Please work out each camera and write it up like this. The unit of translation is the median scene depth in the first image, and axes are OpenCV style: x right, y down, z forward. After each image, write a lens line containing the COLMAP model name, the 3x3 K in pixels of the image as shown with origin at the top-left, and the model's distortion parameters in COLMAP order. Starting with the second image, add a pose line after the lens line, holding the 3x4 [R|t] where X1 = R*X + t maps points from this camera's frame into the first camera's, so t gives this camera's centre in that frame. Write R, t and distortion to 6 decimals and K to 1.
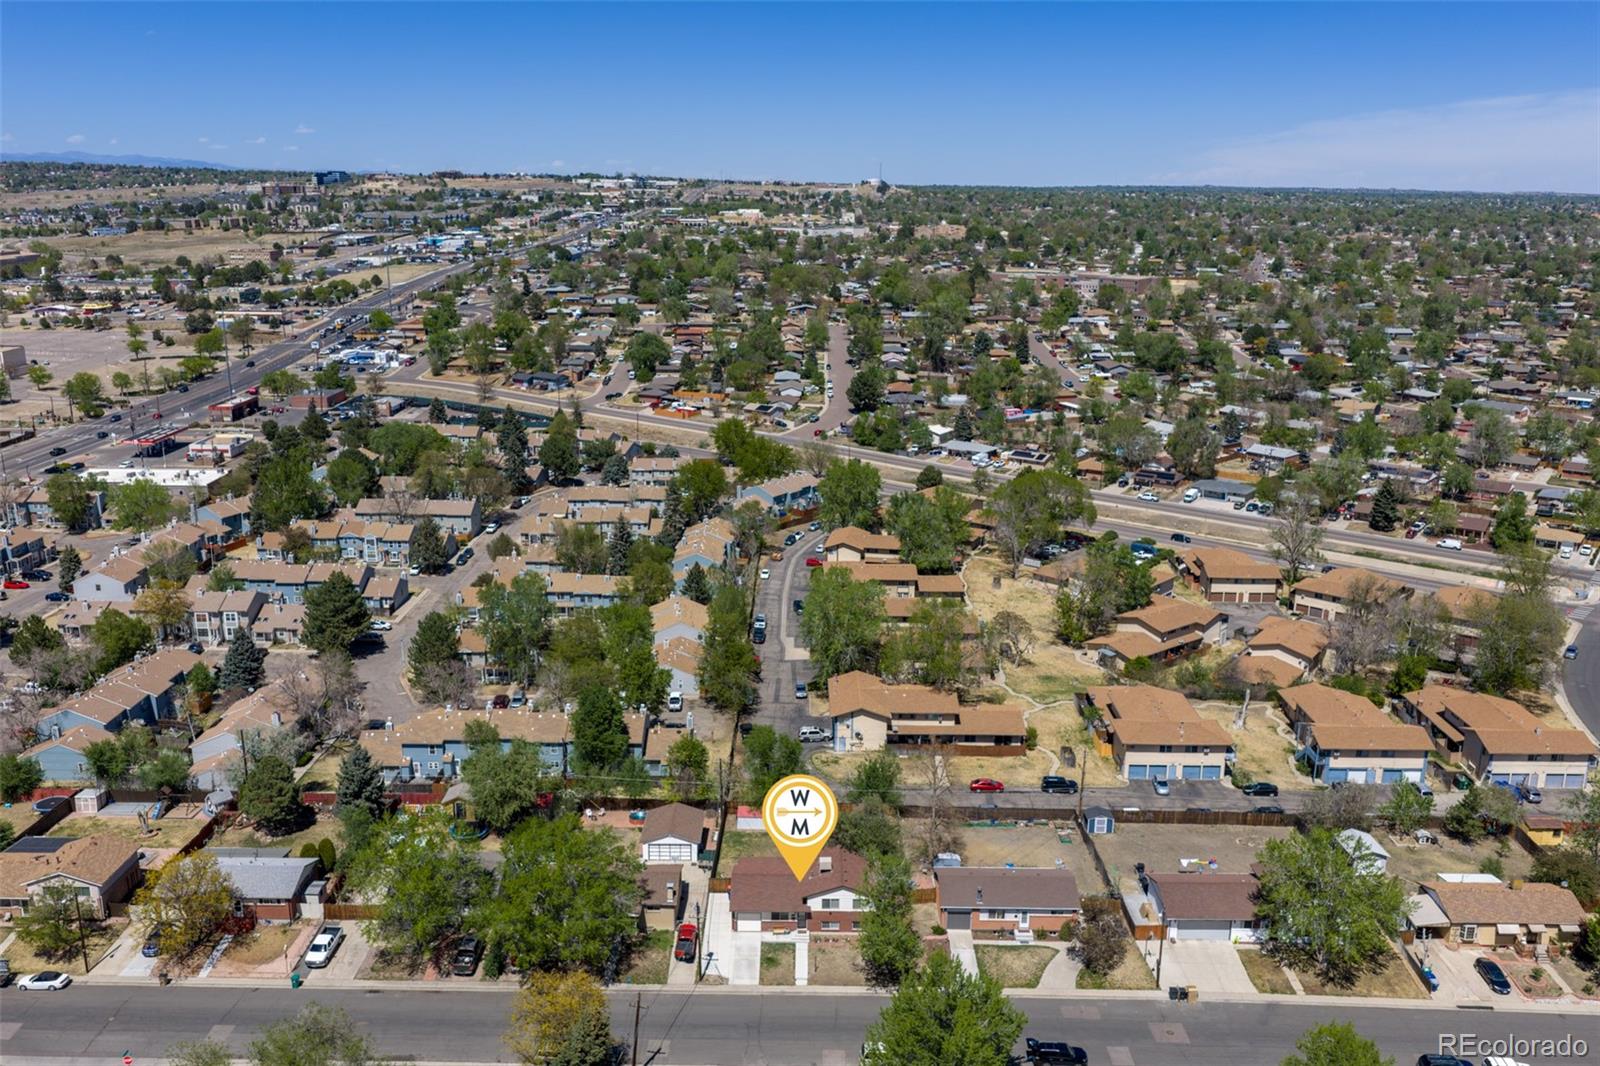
lens RADIAL K [[1285.5, 0, 800.0], [0, 1285.5, 533.0], [0, 0, 1]] dist [0.012566, -0.063403]
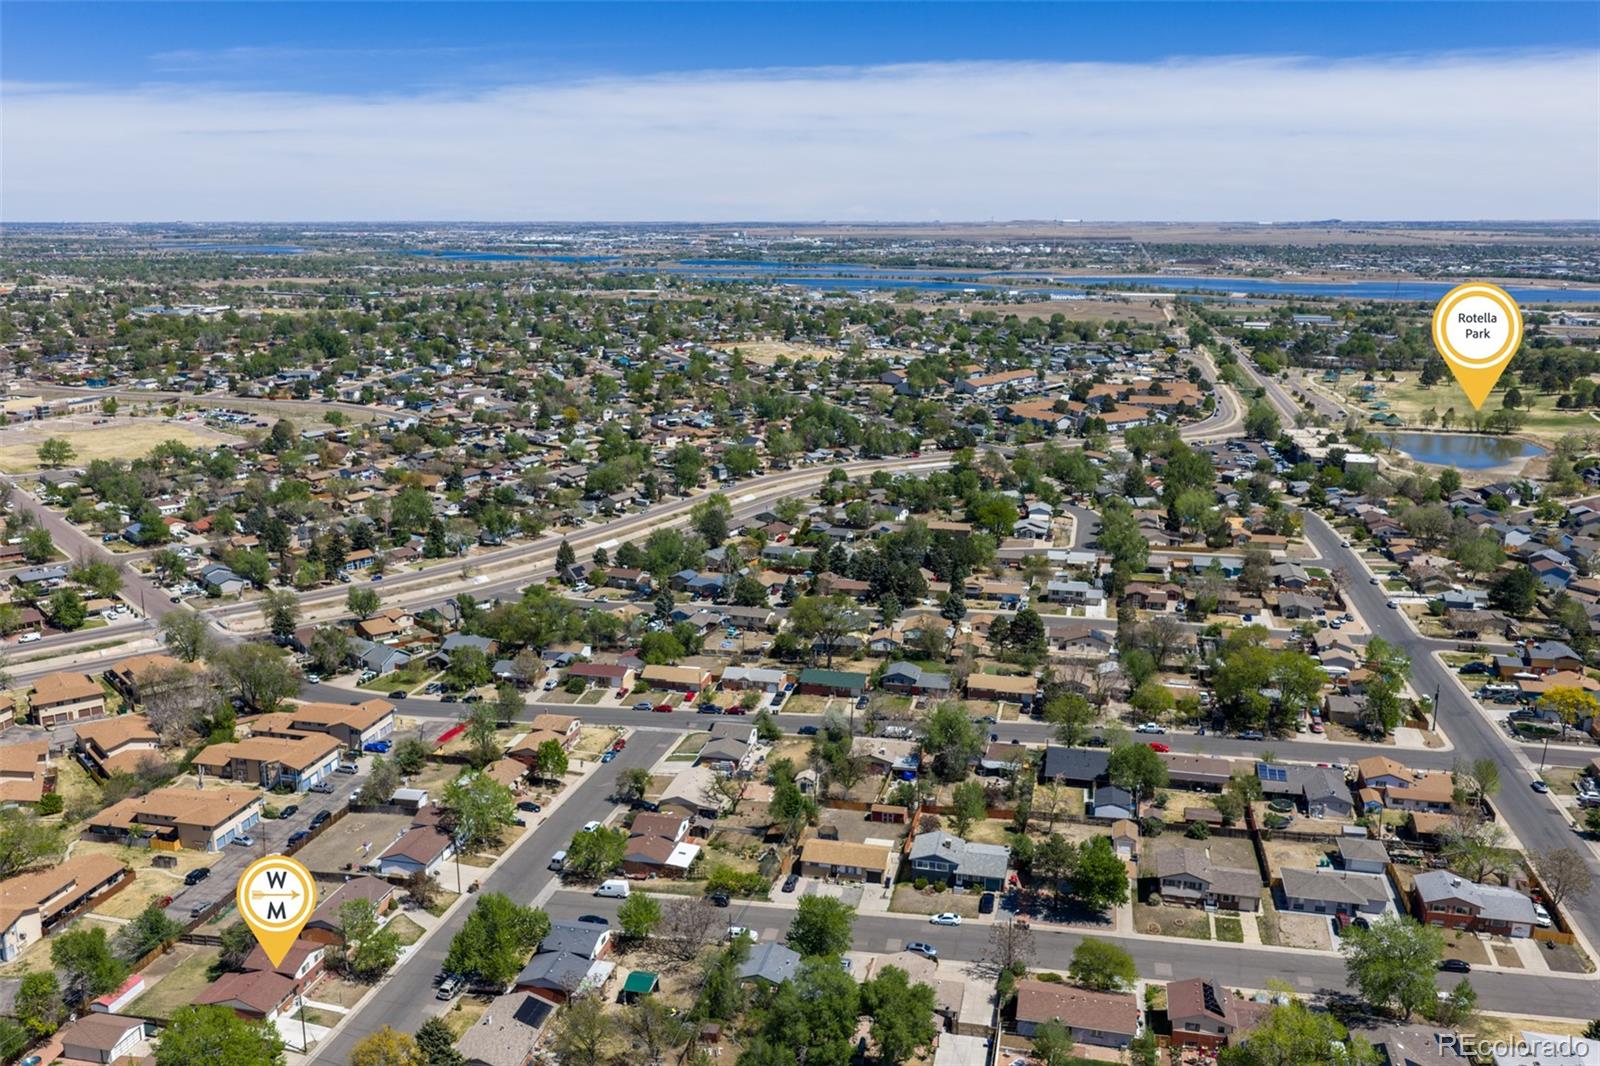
lens RADIAL K [[1285.5, 0, 800.0], [0, 1285.5, 533.0], [0, 0, 1]] dist [0.012566, -0.063403]
pose [[0.204677, -0.226002, 0.952381, -0.807257], [0.247593, 0.953292, 0.173007, -0.201479], [-0.946998, 0.200392, 0.251074, 0.033899]]
